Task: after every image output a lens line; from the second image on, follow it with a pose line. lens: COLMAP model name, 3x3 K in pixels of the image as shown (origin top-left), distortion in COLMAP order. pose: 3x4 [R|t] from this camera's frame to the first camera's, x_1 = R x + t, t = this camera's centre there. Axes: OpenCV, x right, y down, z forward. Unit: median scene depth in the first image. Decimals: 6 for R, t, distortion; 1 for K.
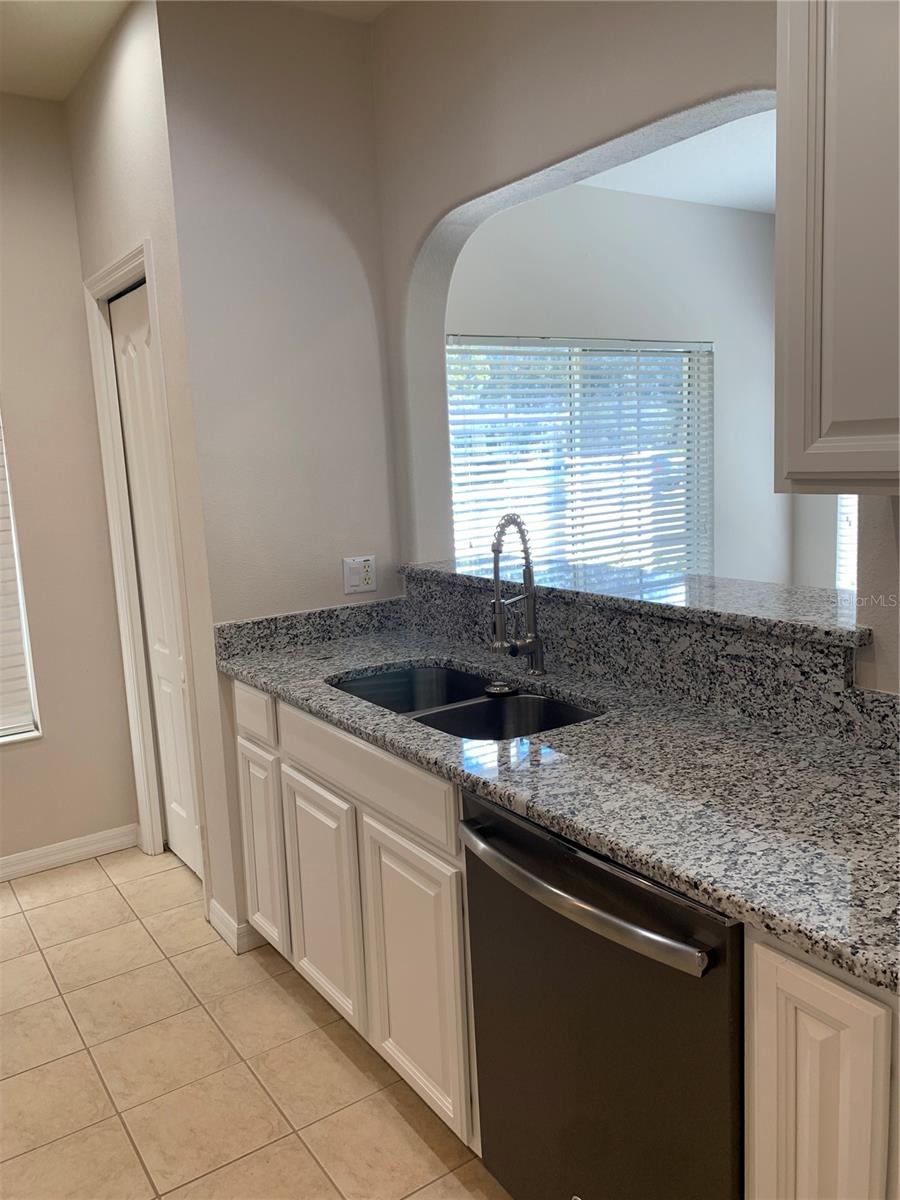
lens RADIAL K [[915.7, 0, 446.3], [0, 915.7, 590.9], [0, 0, 1]] dist [0.026776, -0.036817]
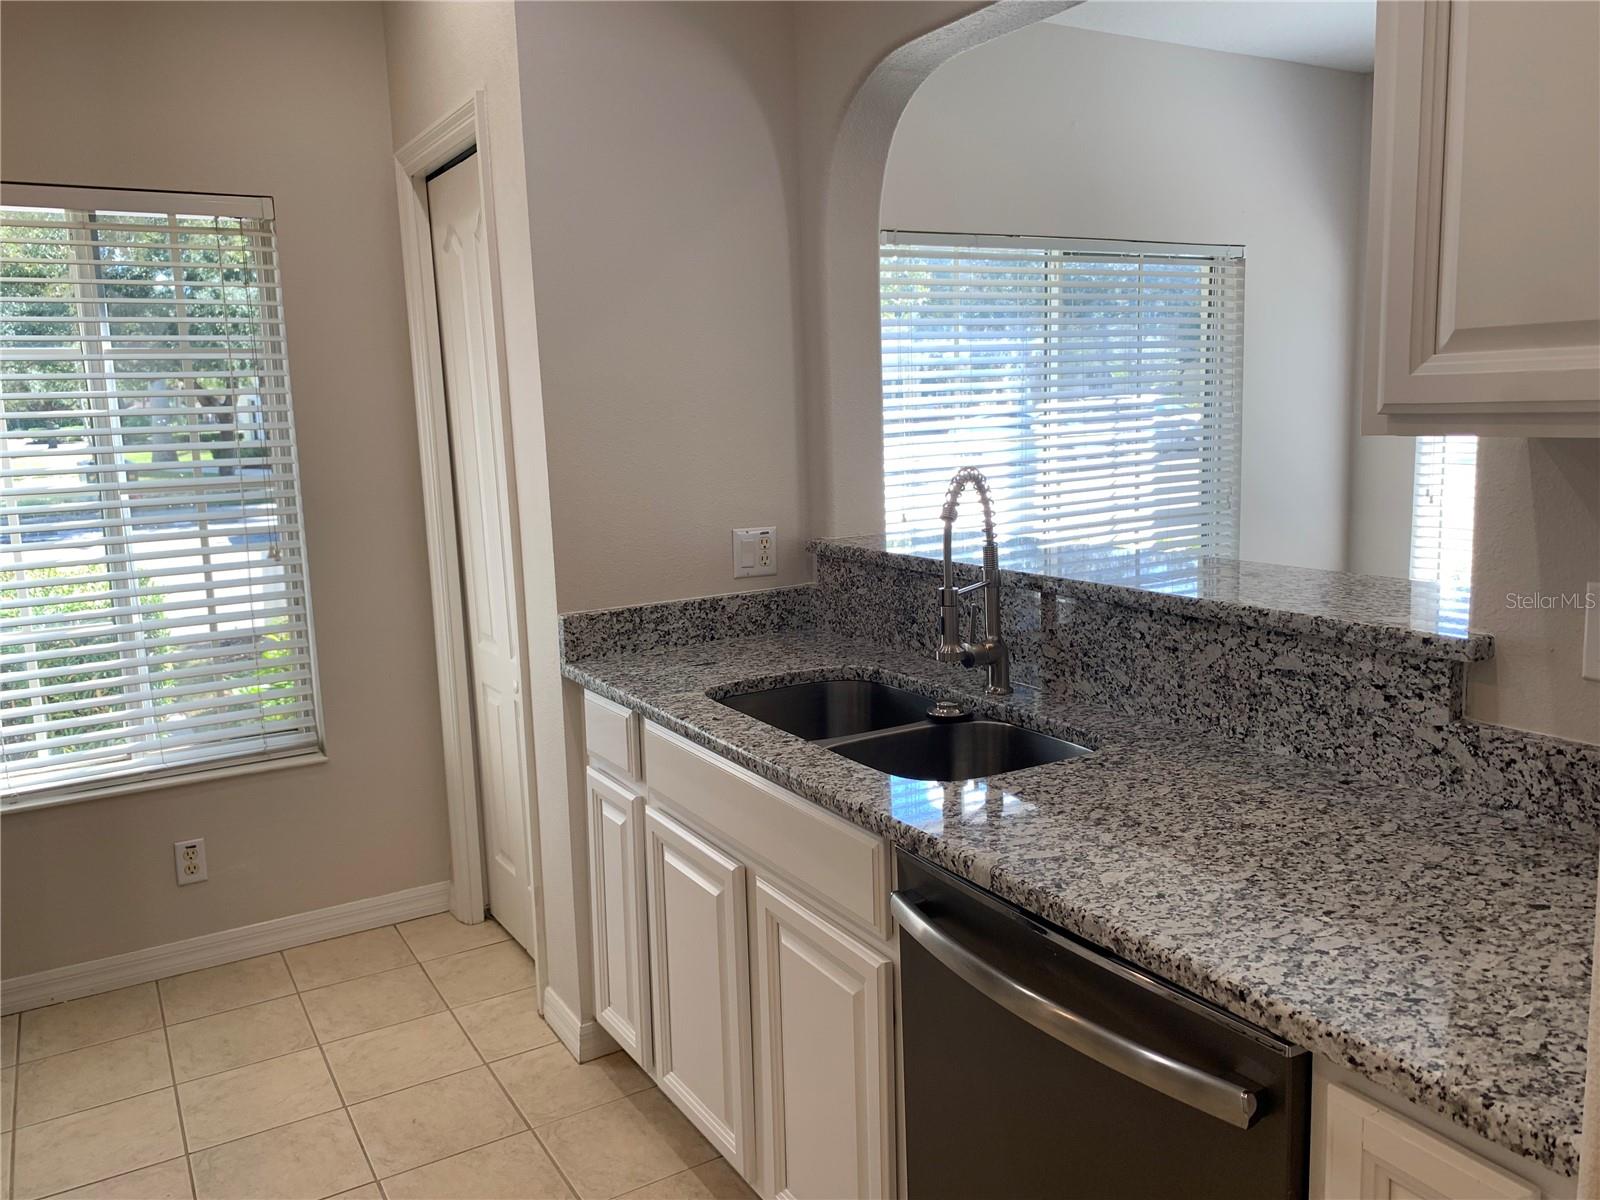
lens RADIAL K [[1220.9, 0, 800.1], [0, 1220.9, 586.4], [0, 0, 1]] dist [0.026776, -0.036817]
pose [[0.998437, 0.021403, -0.051636, -0.010278], [-0.021347, 0.999771, 0.001633, 0.009850], [0.051659, -0.000528, 0.998665, 0.033914]]
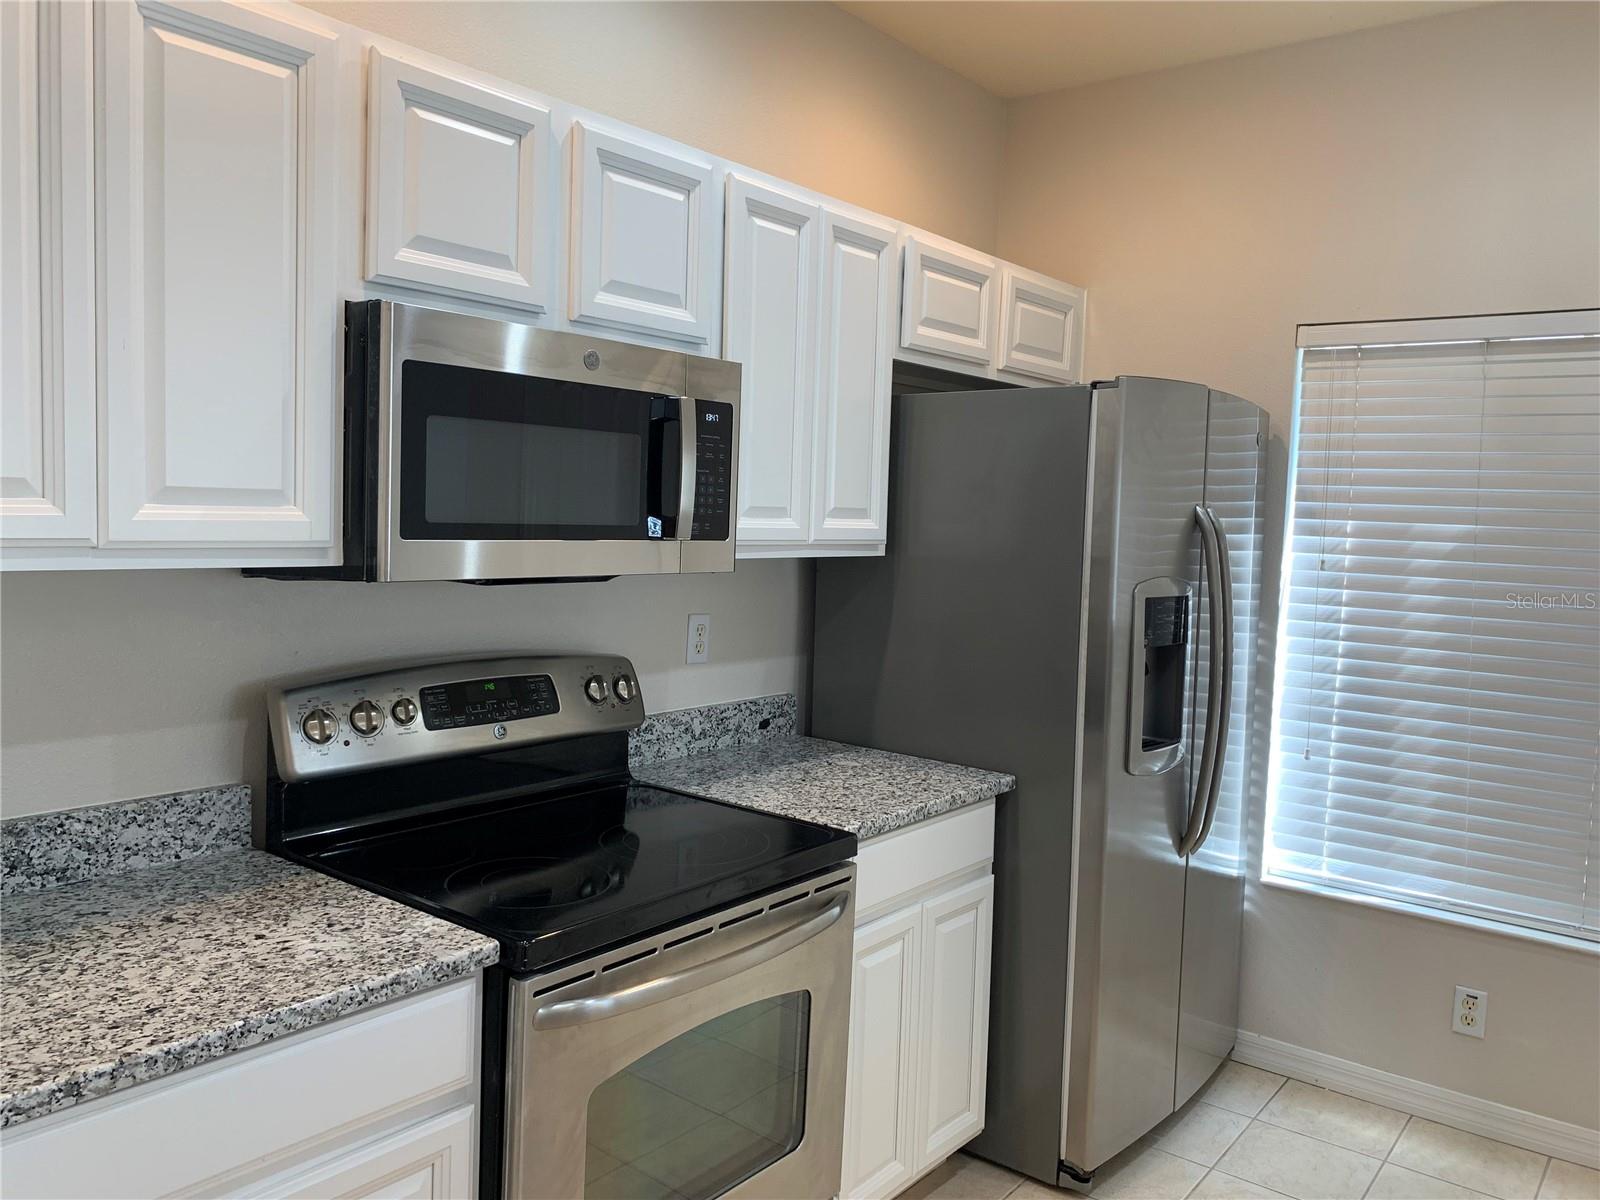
lens RADIAL K [[1220.9, 0, 799.1], [0, 1220.9, 587.2], [0, 0, 1]] dist [0.026776, -0.036817]
pose [[0.307018, 0.120419, -0.944055, 0.209954], [-0.191993, 0.979405, 0.062490, -0.053384], [0.932137, 0.162067, 0.323814, 0.235474]]
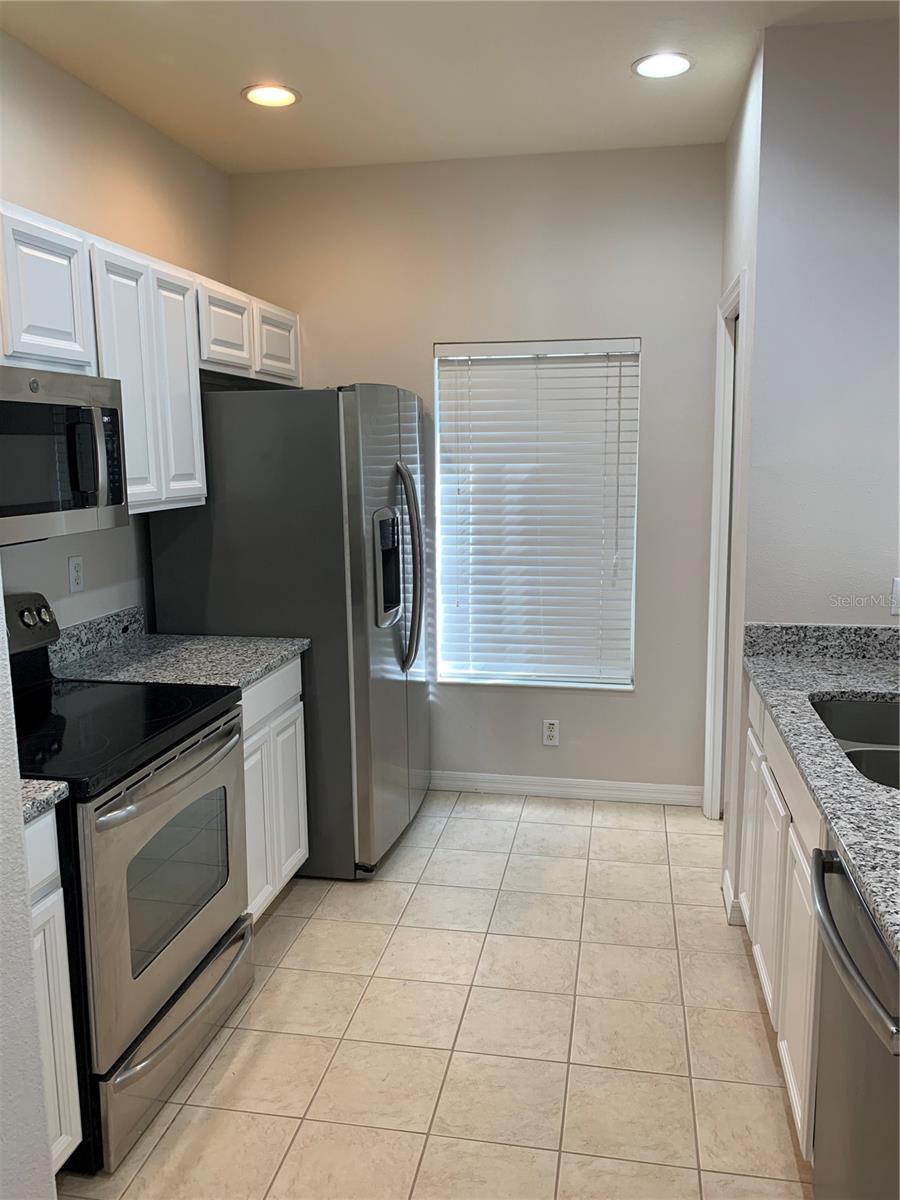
lens RADIAL K [[915.7, 0, 459.6], [0, 915.7, 592.0], [0, 0, 1]] dist [0.026776, -0.036817]
pose [[0.714863, 0.146424, -0.683762, 0.298732], [-0.127878, 0.988715, 0.078033, -0.050465], [0.687472, 0.031655, 0.725521, -0.031923]]
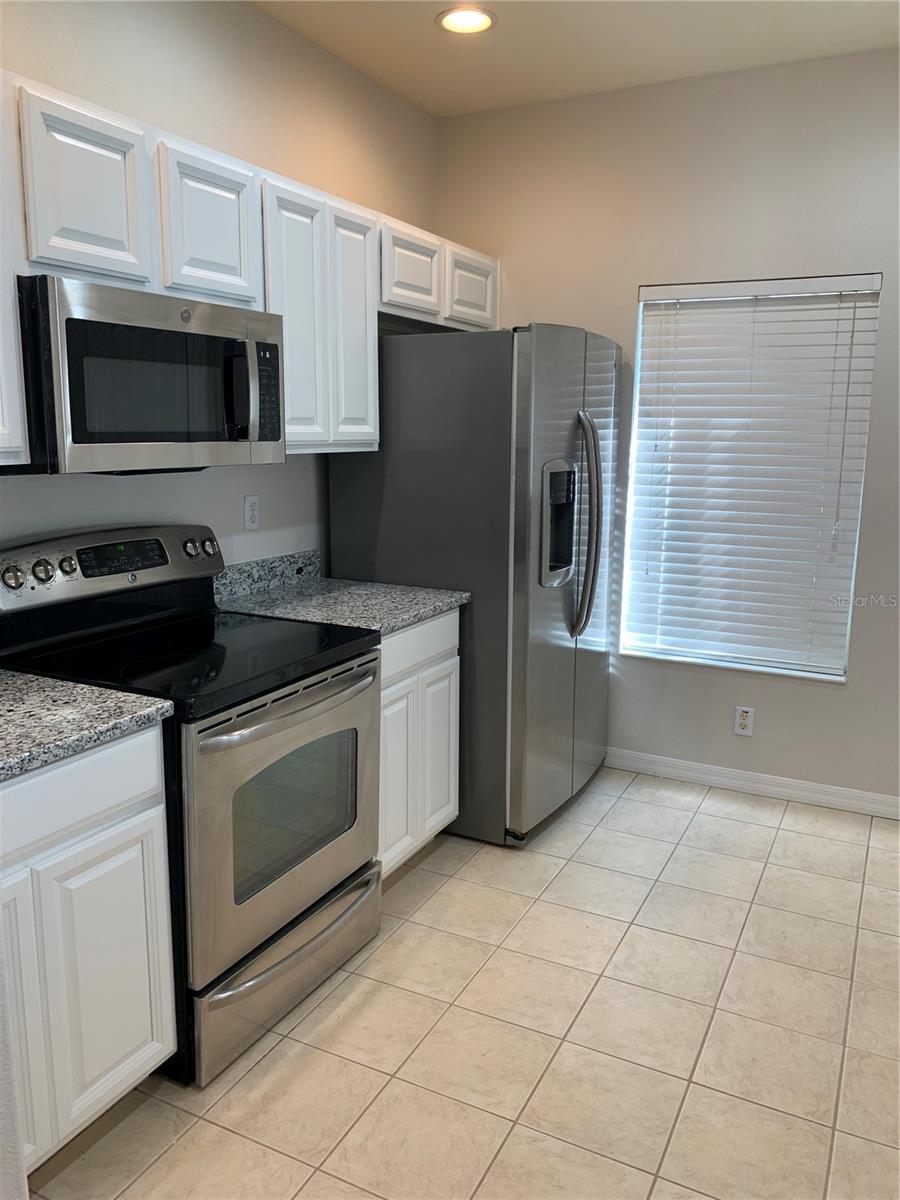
lens RADIAL K [[915.7, 0, 439.9], [0, 915.7, 594.3], [0, 0, 1]] dist [0.026776, -0.036817]
pose [[0.479683, 0.209861, -0.851975, 0.319004], [-0.162496, 0.975428, 0.148781, -0.031427], [0.862264, 0.067075, 0.501998, 0.117152]]
